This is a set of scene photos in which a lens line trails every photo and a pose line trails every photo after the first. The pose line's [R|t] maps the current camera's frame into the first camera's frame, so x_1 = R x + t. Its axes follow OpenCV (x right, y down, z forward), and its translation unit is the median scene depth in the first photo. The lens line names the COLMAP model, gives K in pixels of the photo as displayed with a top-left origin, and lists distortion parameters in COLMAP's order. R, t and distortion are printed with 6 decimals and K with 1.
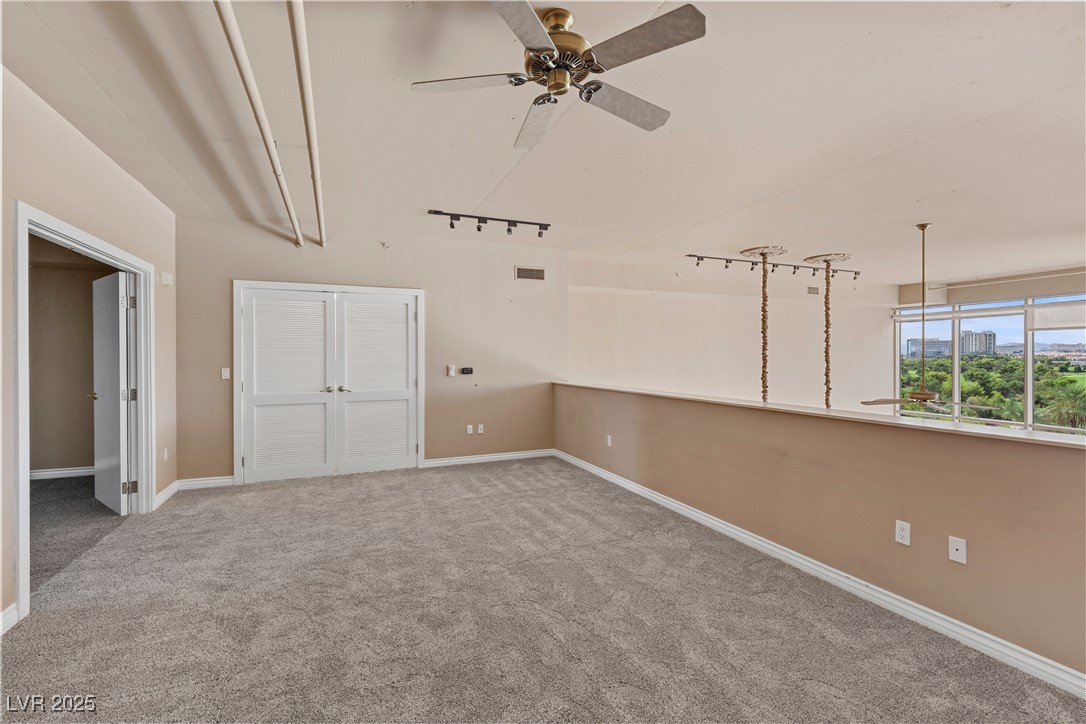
lens RADIAL K [[487.0, 0, 546.4], [0, 487.0, 357.7], [0, 0, 1]] dist [0.003895, 0.000309]
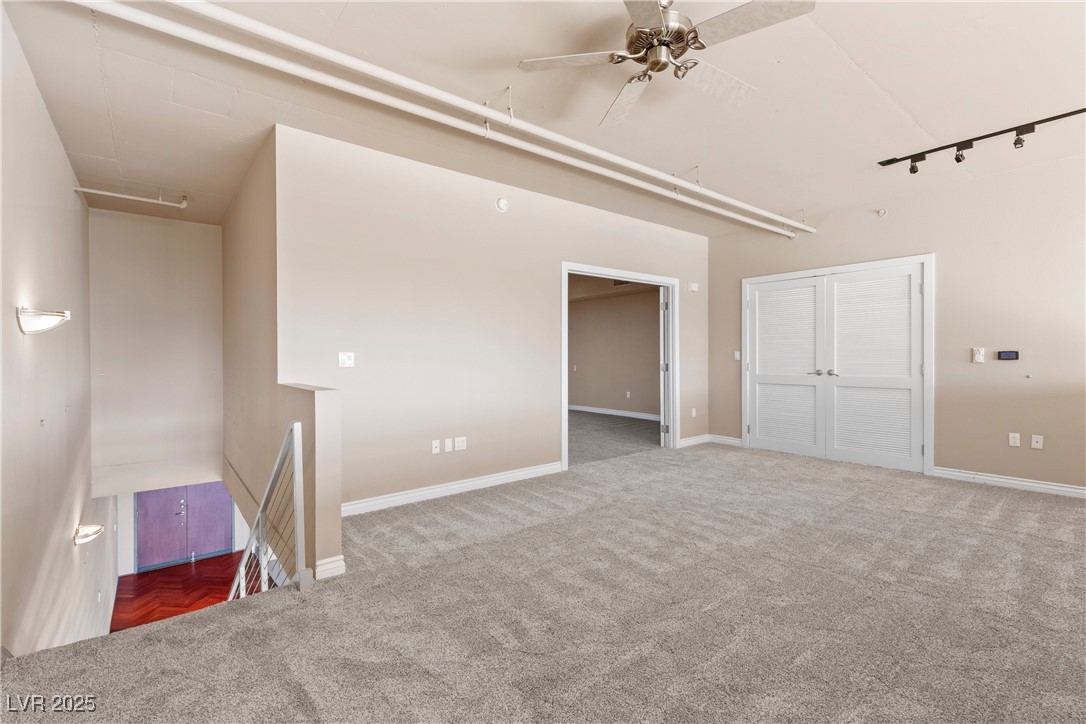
lens RADIAL K [[487.0, 0, 546.4], [0, 487.0, 357.7], [0, 0, 1]] dist [0.003895, 0.000309]
pose [[0.268967, 0.004428, -0.963139, 0.418823], [0.001373, 0.999987, 0.004981, 0.031946], [0.963149, -0.002662, 0.268957, 0.205391]]
